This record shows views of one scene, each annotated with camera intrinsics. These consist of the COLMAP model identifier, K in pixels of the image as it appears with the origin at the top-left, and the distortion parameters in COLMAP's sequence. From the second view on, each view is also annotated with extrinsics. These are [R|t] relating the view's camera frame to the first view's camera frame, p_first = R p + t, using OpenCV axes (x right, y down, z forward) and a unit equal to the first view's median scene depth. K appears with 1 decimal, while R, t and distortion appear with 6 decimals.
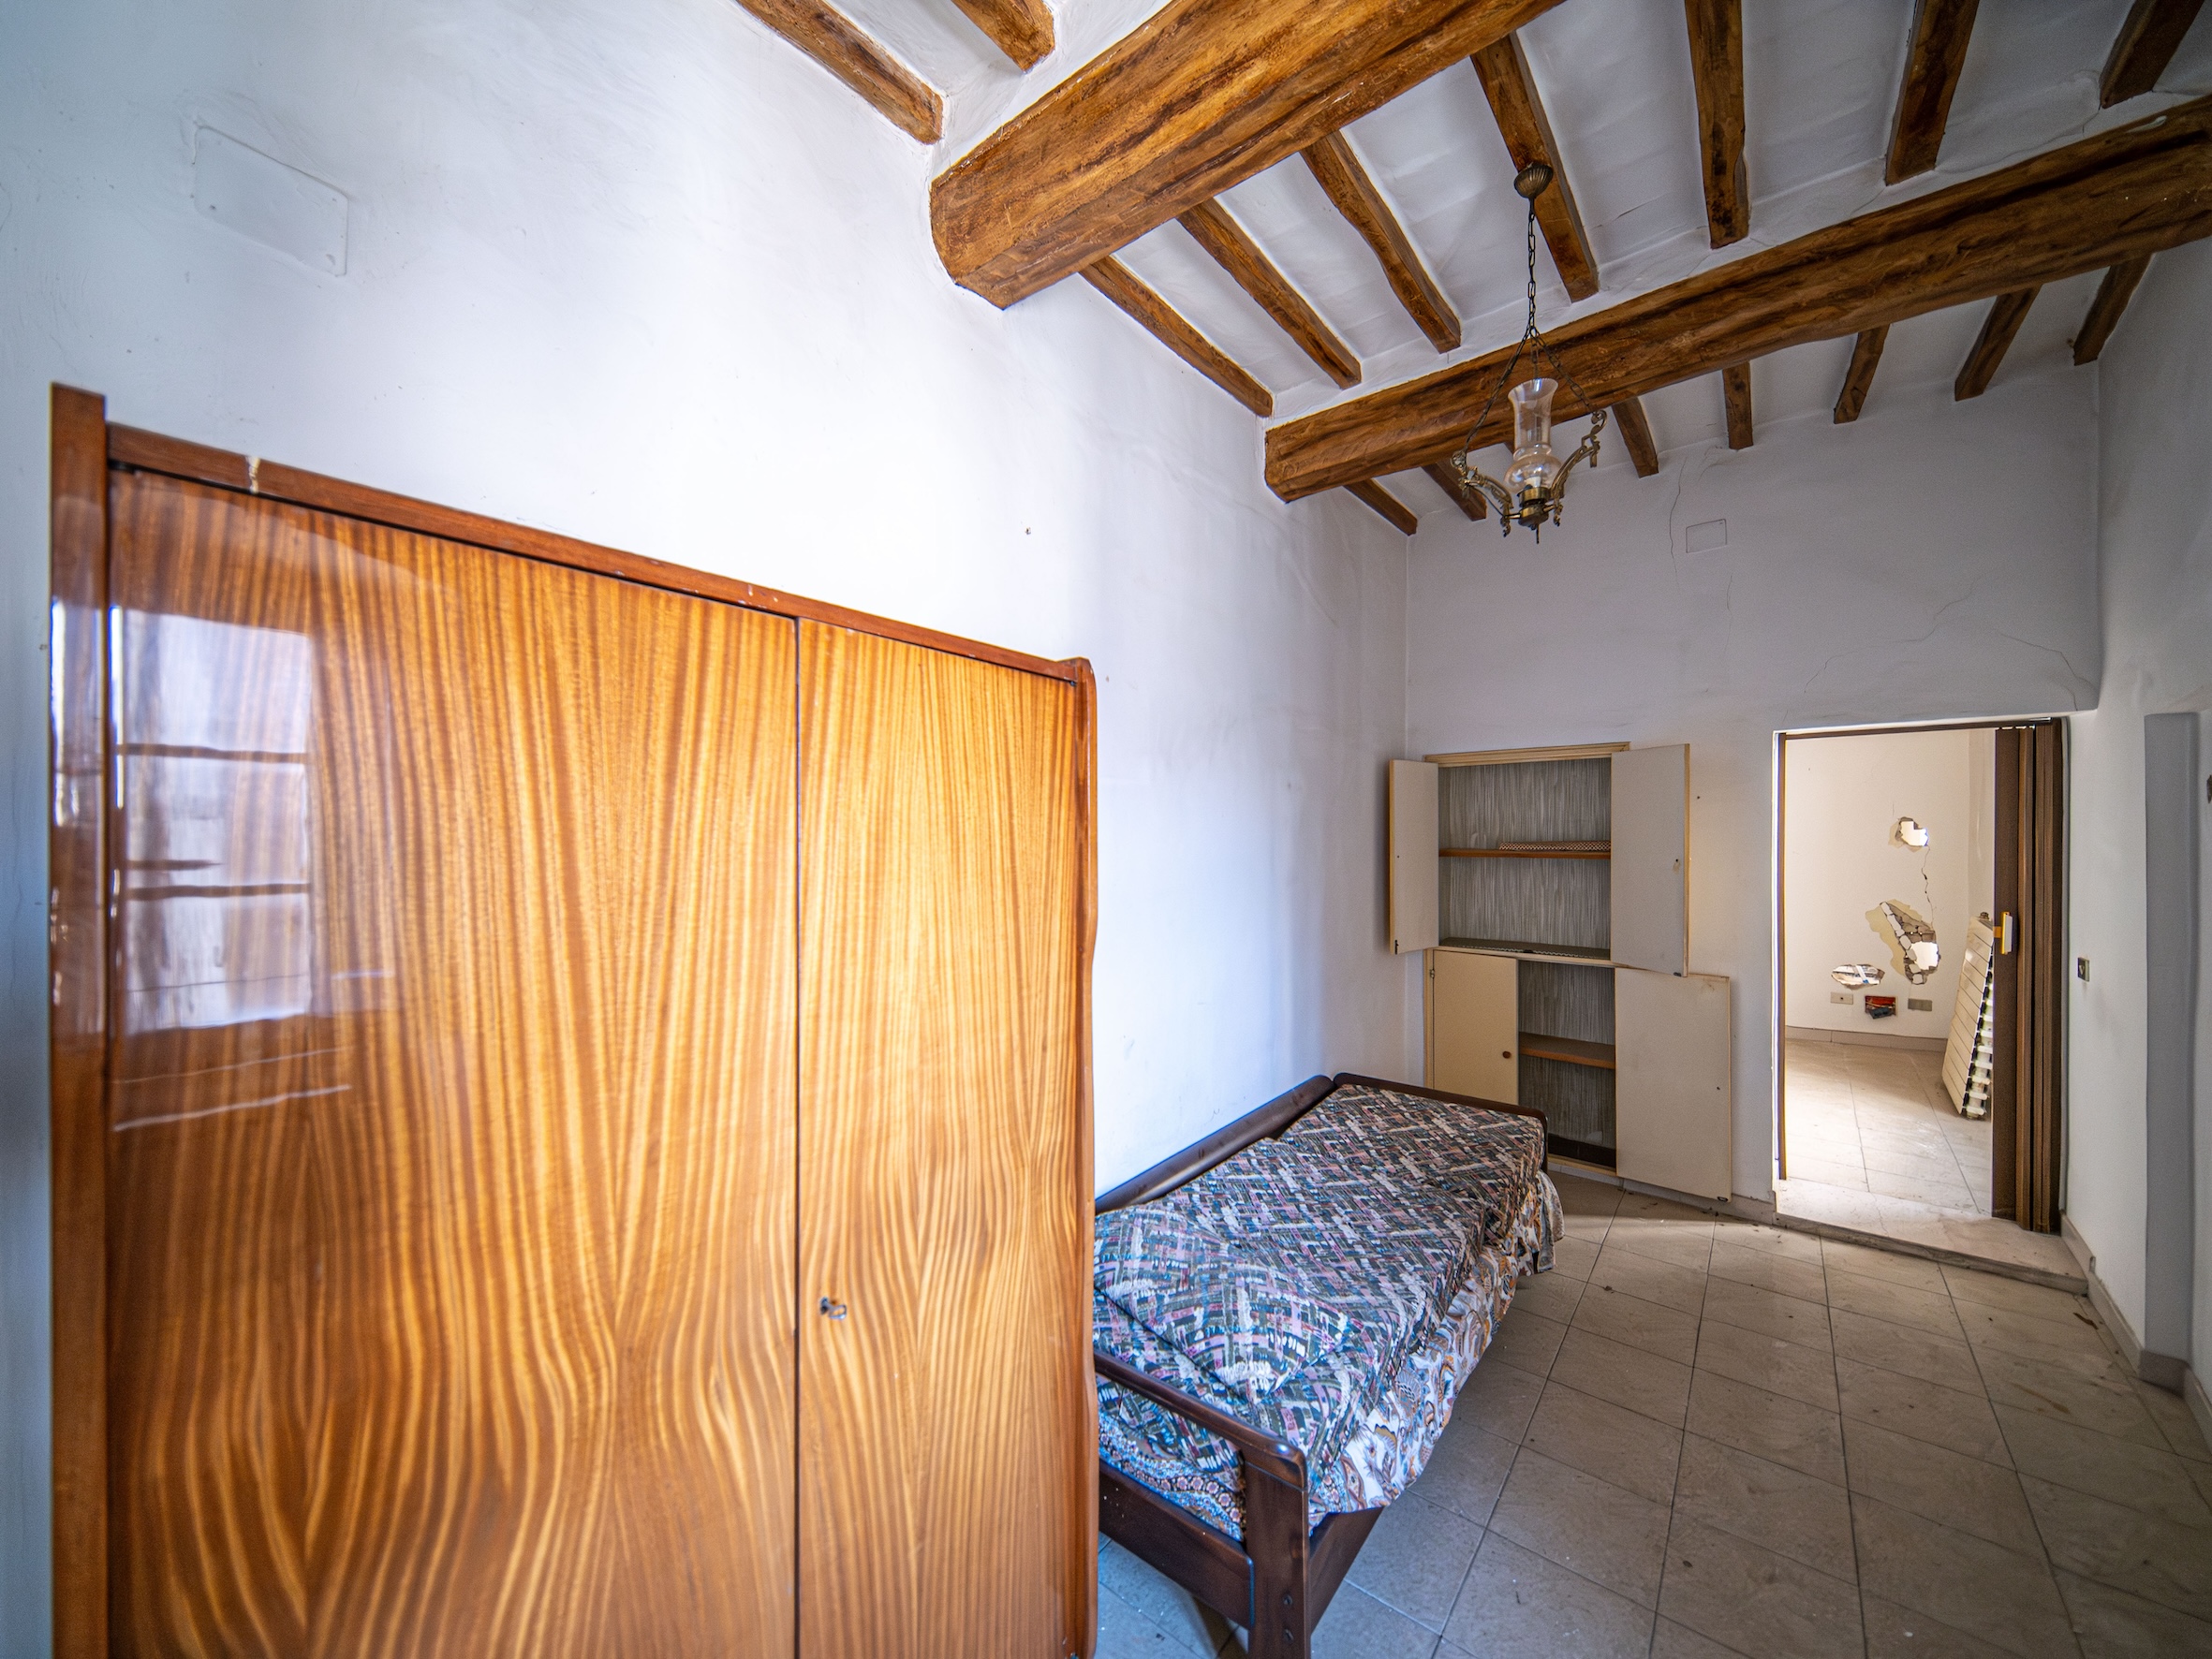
lens RADIAL K [[801.6, 0, 1106.0], [0, 801.6, 829.5], [0, 0, 1]] dist [0.002222, -0.001781]
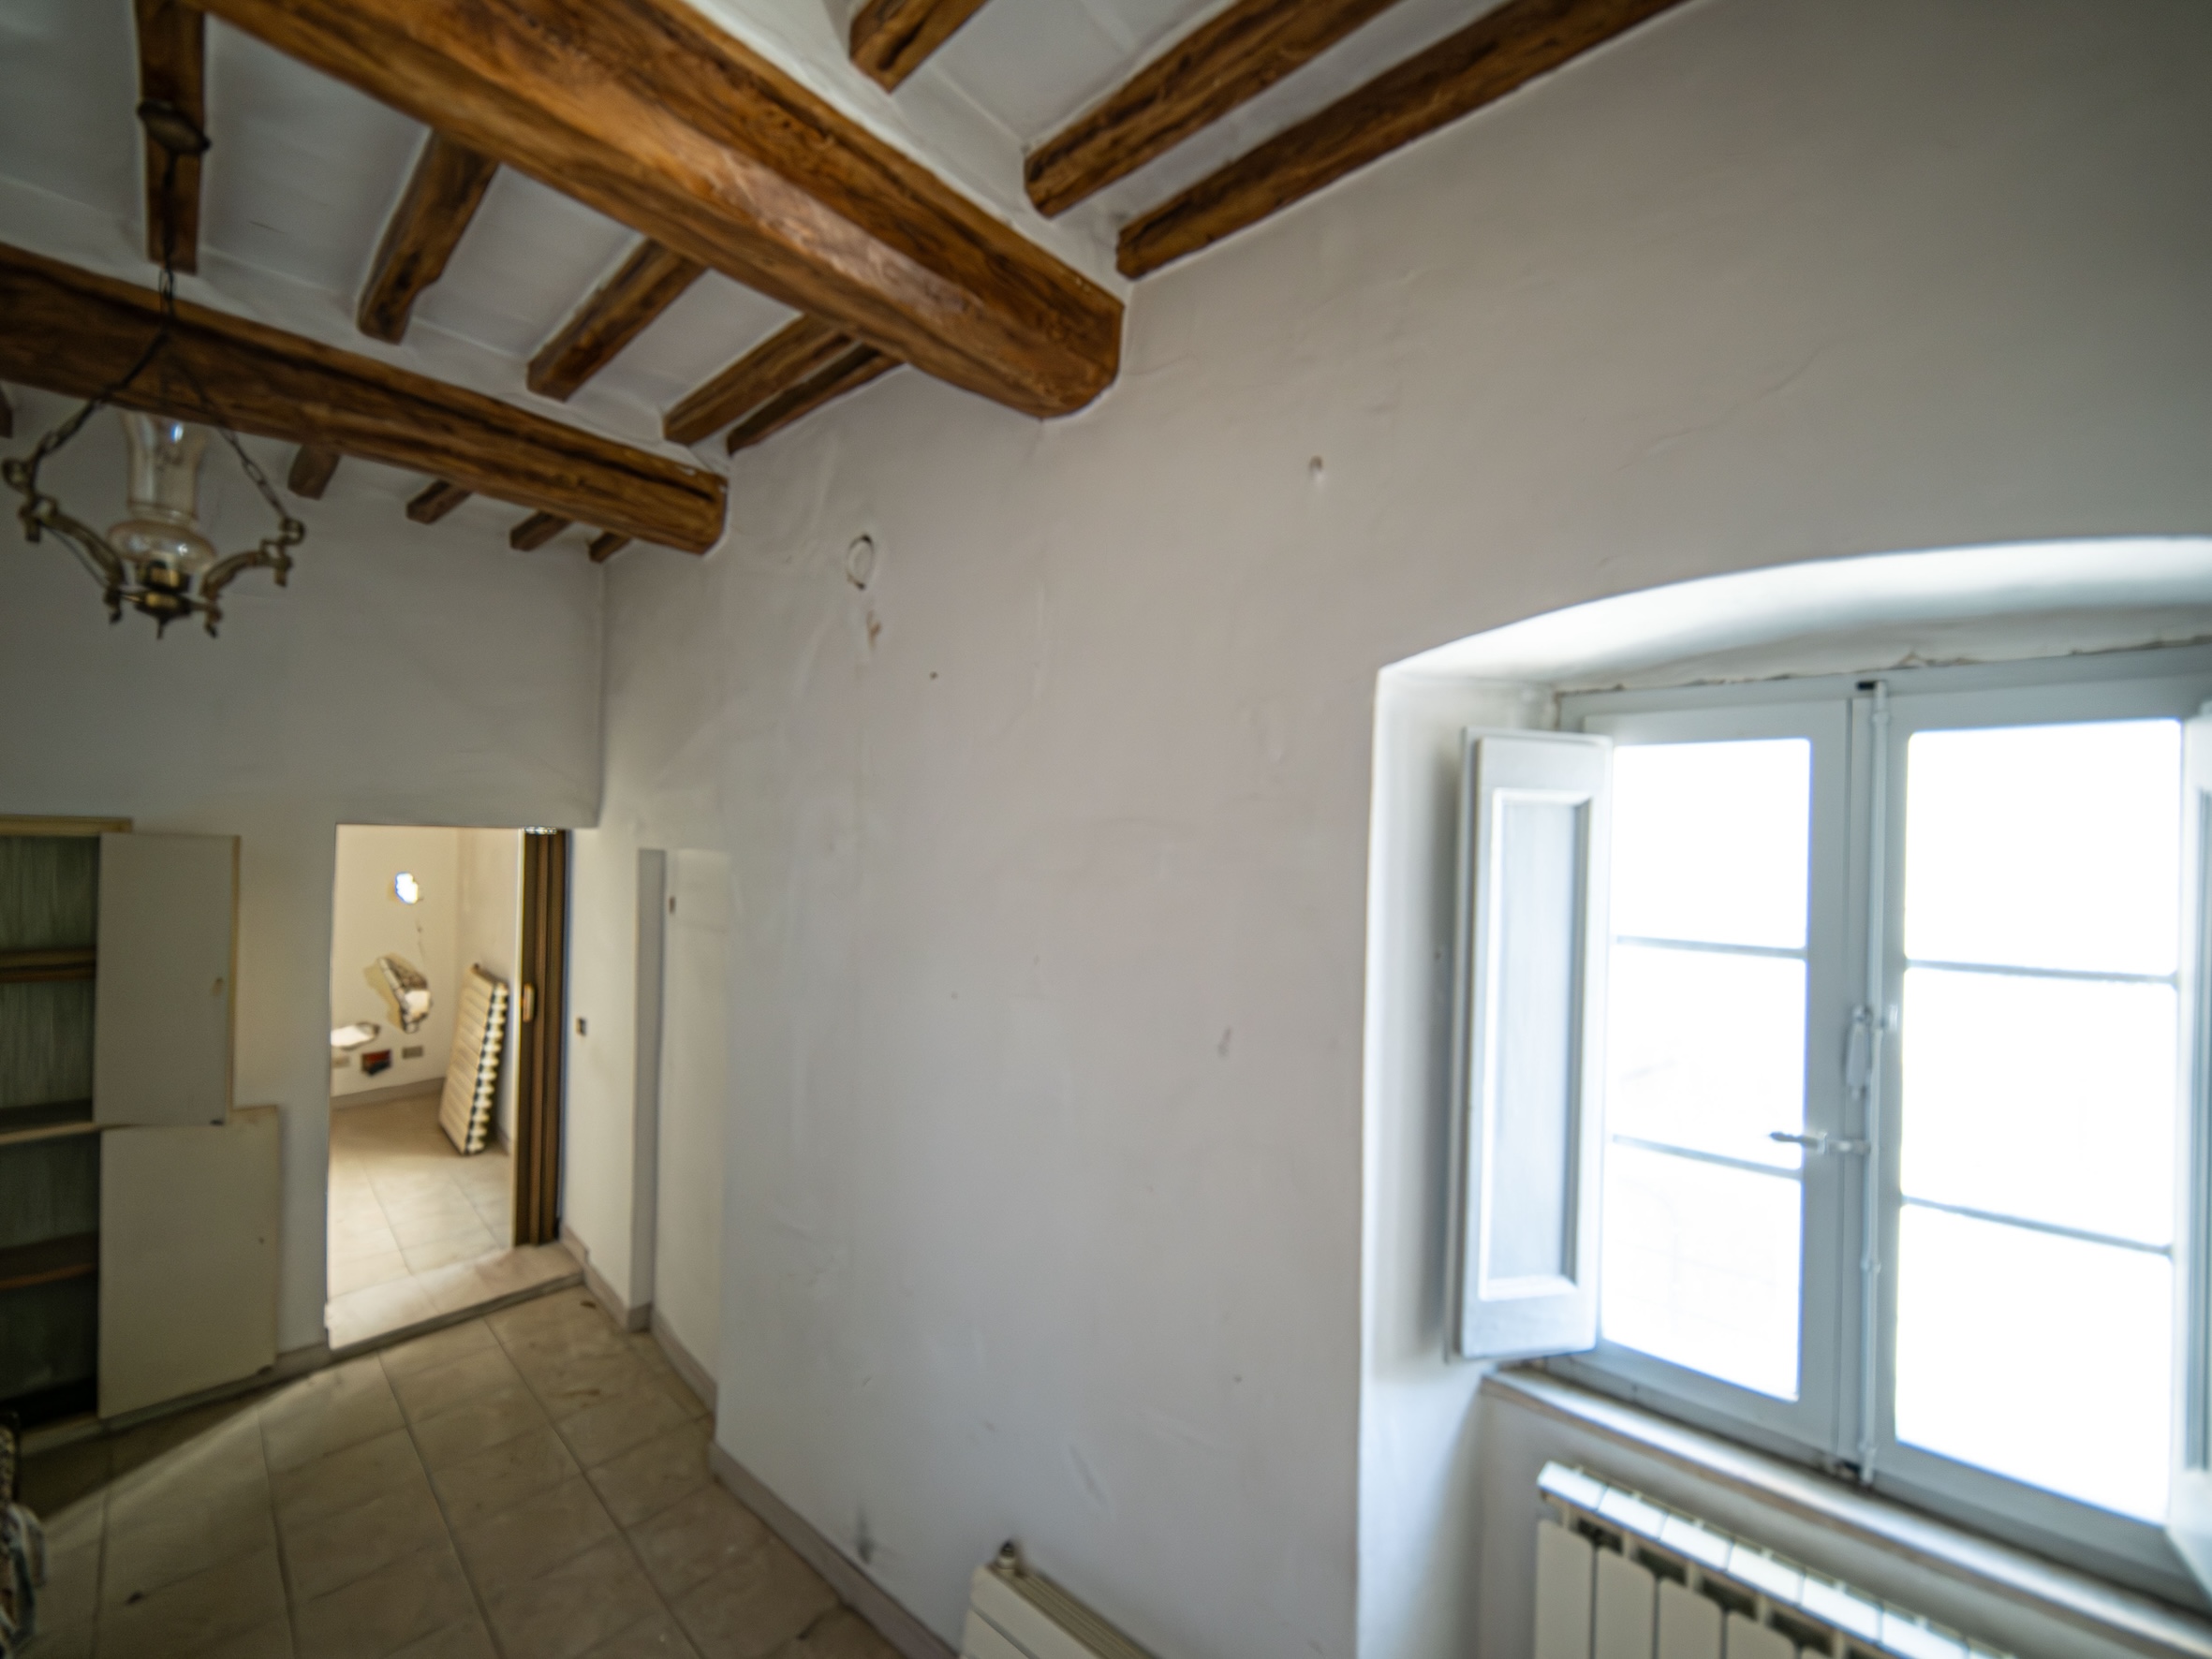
lens RADIAL K [[856.4, 0, 1105.8], [0, 856.4, 855.4], [0, 0, 1]] dist [-0.000448, -0.000332]
pose [[0.066243, 0.002895, 0.997799, -0.107050], [-0.008200, 0.999964, -0.002357, -0.124905], [-0.997770, -0.008025, 0.066265, 0.092822]]
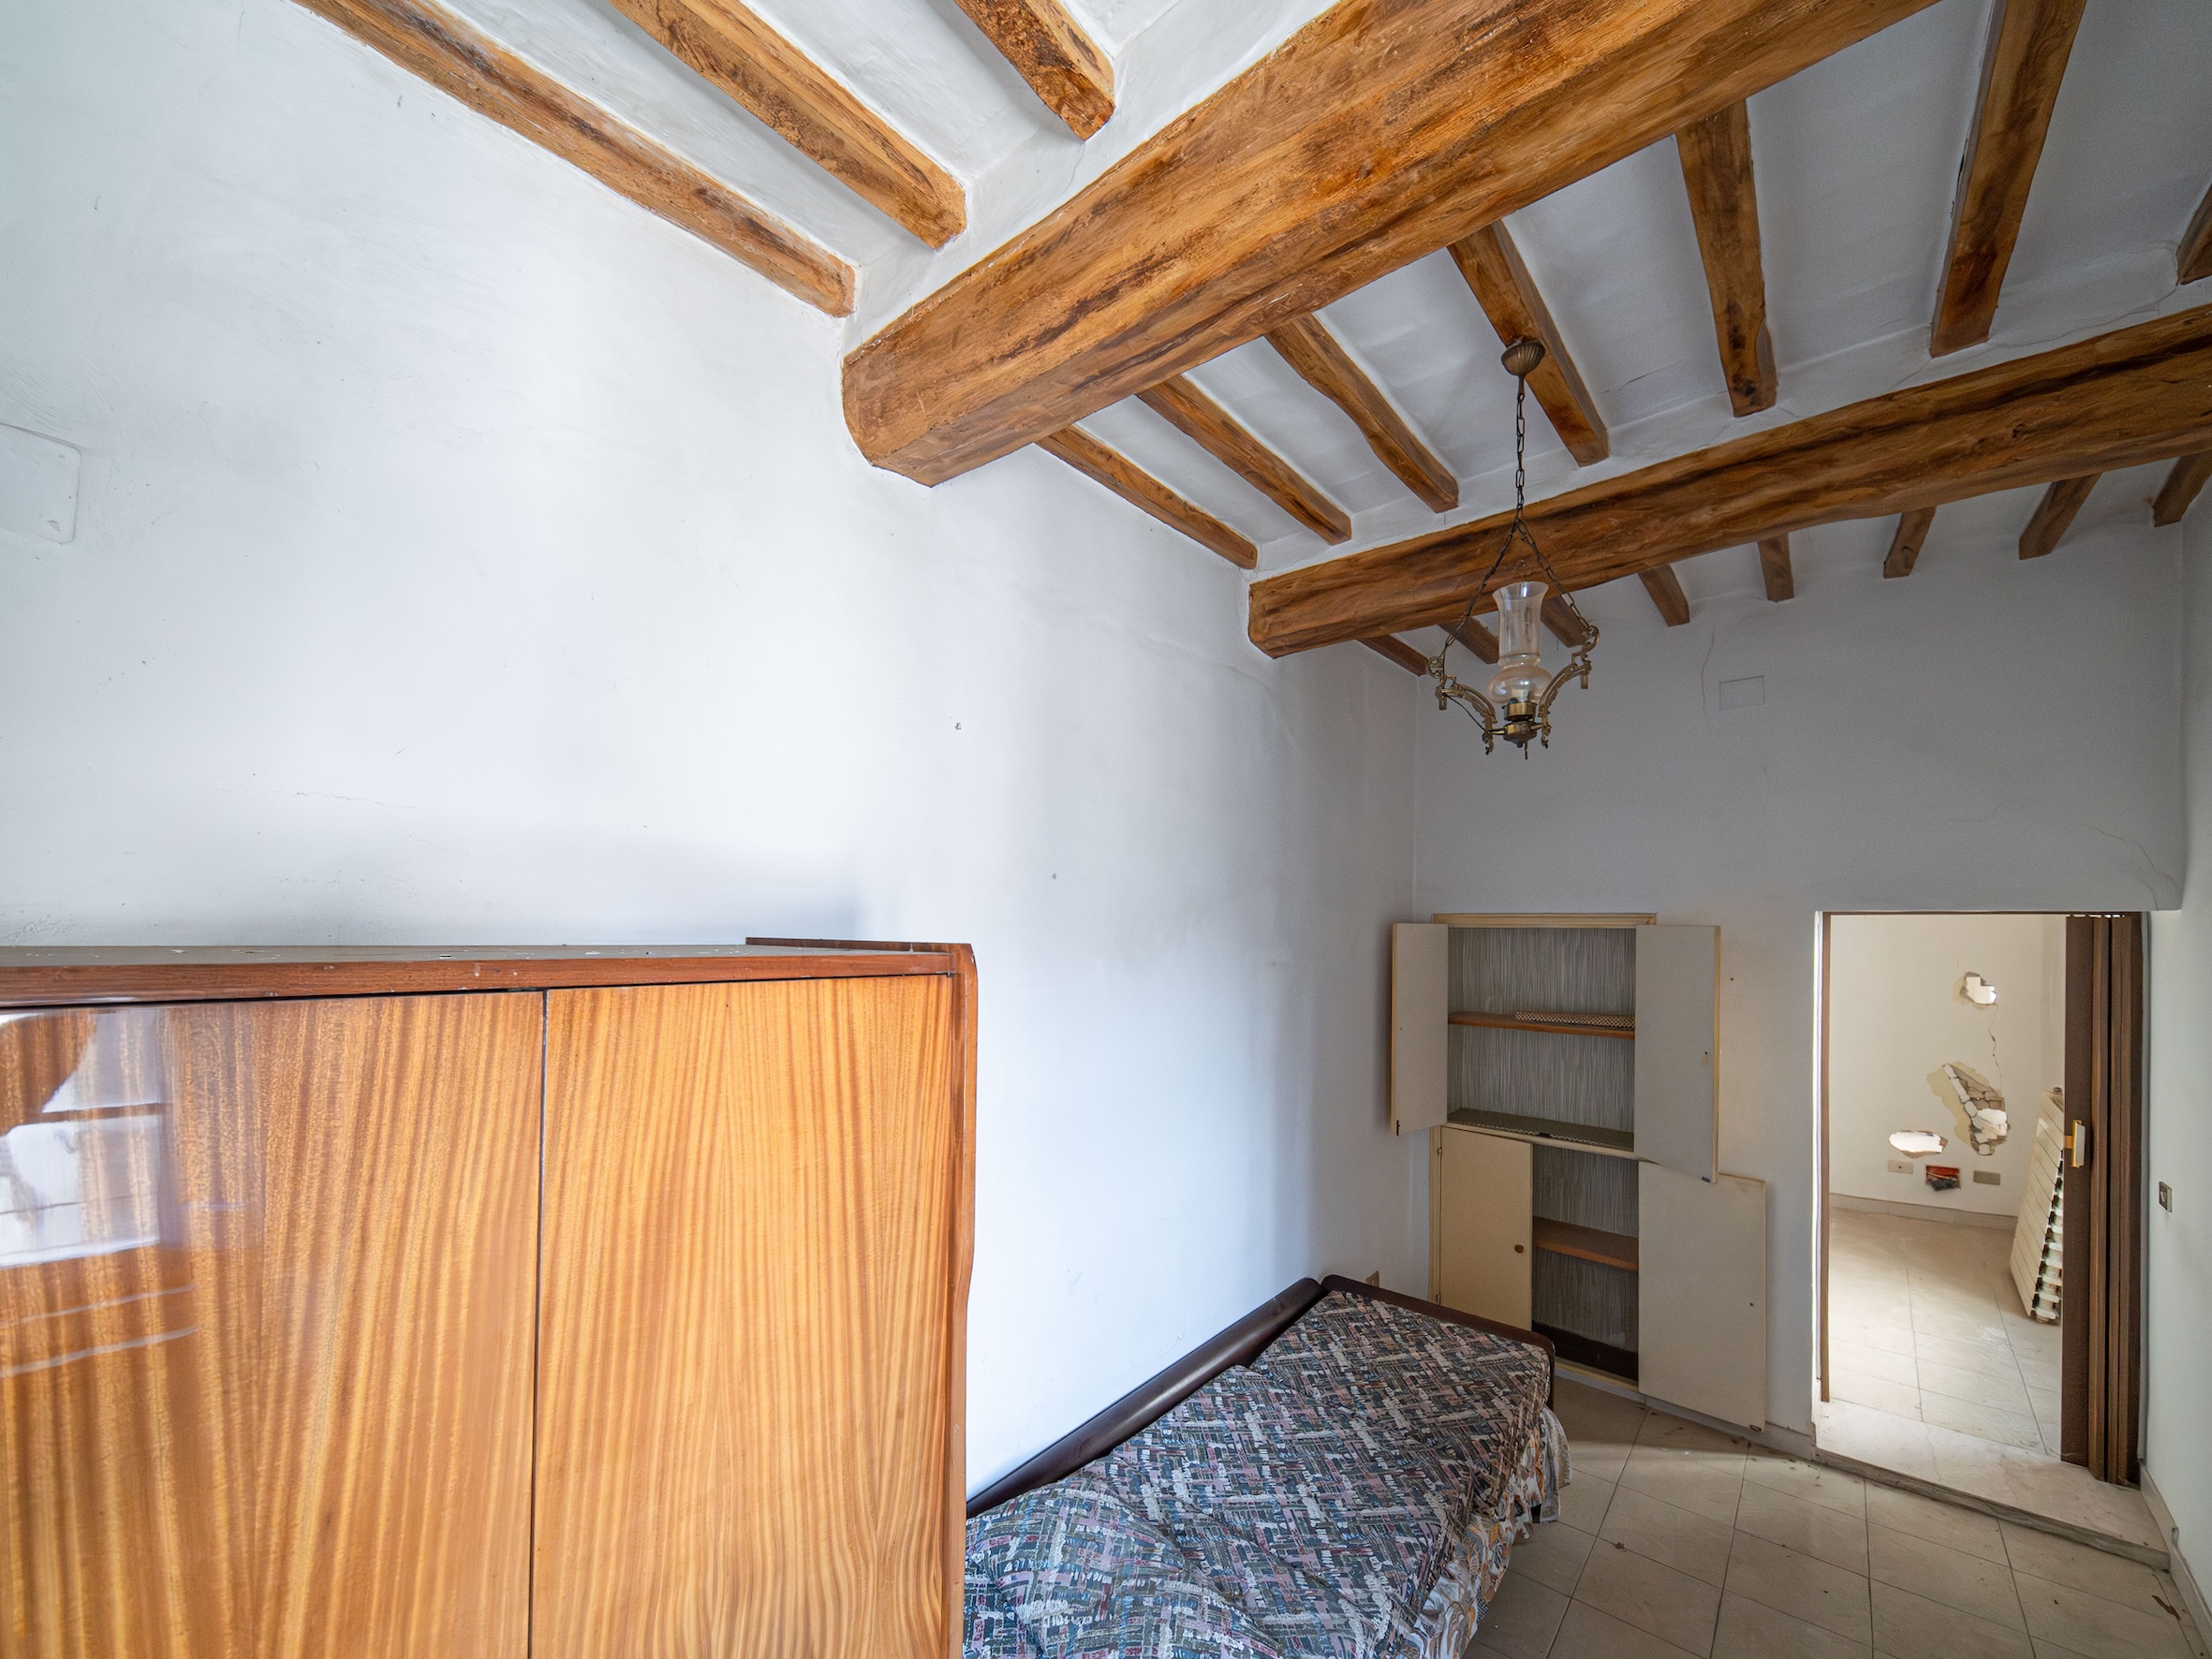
lens RADIAL K [[846.8, 0, 1102.3], [0, 846.8, 921.6], [0, 0, 1]] dist [0.000678, -0.001384]
pose [[0.999642, 0.019273, -0.018556, 0.066878], [-0.019589, 0.999664, -0.016958, -0.110488], [0.018223, 0.017315, 0.999684, 0.046624]]
